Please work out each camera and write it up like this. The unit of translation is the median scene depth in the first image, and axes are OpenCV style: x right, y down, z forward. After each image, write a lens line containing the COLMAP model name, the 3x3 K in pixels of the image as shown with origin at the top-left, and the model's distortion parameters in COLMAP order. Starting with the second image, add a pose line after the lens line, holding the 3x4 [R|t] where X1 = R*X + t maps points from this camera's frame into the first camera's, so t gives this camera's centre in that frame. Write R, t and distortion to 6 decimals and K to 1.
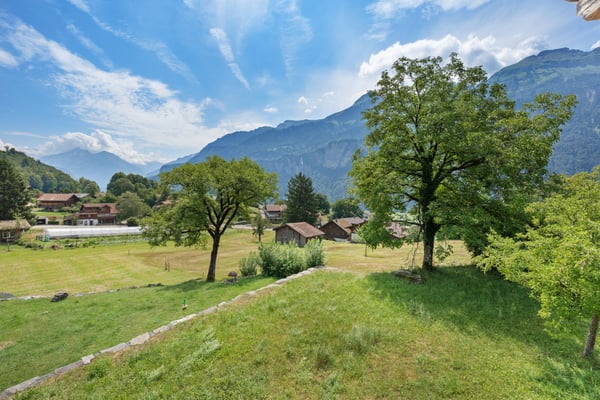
lens RADIAL K [[269.3, 0, 300.0], [0, 269.3, 200.0], [0, 0, 1]] dist [-0.016379, 0.001384]
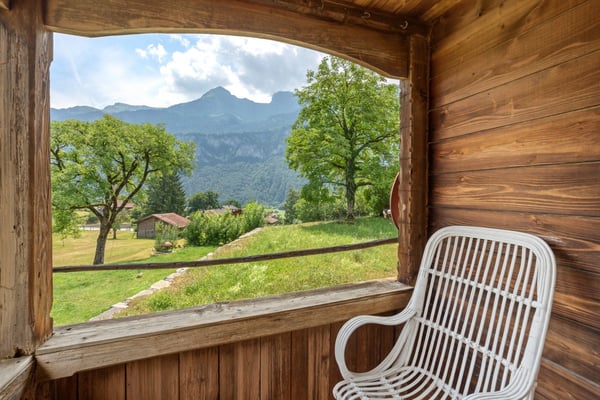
lens RADIAL K [[269.3, 0, 300.0], [0, 269.3, 200.0], [0, 0, 1]] dist [-0.016379, 0.001384]
pose [[0.854156, -0.013597, 0.519839, -0.328593], [0.008588, 0.999891, 0.012041, 0.118071], [-0.519946, -0.005820, 0.854179, 0.007363]]
